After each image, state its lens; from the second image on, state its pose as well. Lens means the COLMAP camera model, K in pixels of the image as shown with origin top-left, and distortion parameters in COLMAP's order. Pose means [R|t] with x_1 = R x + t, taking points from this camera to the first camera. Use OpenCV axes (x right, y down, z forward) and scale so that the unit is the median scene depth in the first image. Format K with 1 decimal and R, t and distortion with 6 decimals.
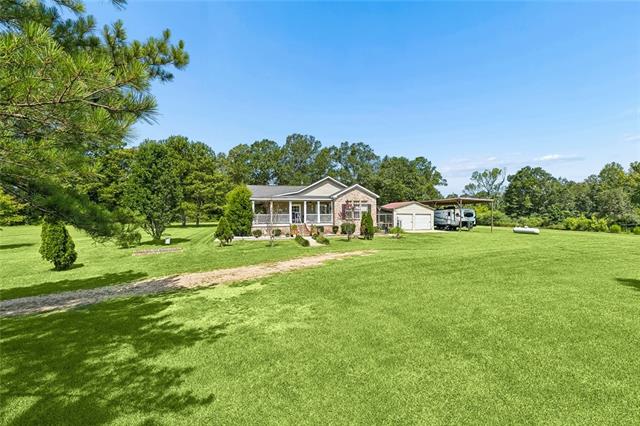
lens RADIAL K [[295.2, 0, 306.8], [0, 295.2, 188.8], [0, 0, 1]] dist [0.026779, 0.002268]
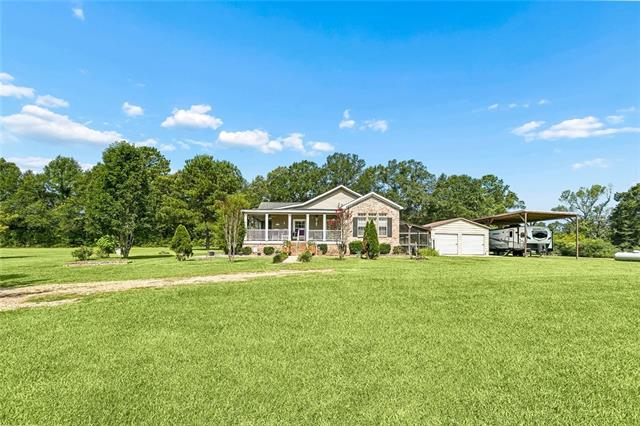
lens RADIAL K [[295.2, 0, 317.7], [0, 295.2, 216.6], [0, 0, 1]] dist [0.026779, 0.002268]
pose [[0.980070, -0.005947, -0.198562, 0.117456], [0.001437, 0.999738, -0.022848, 0.043300], [0.198645, 0.022107, 0.979822, 0.131378]]
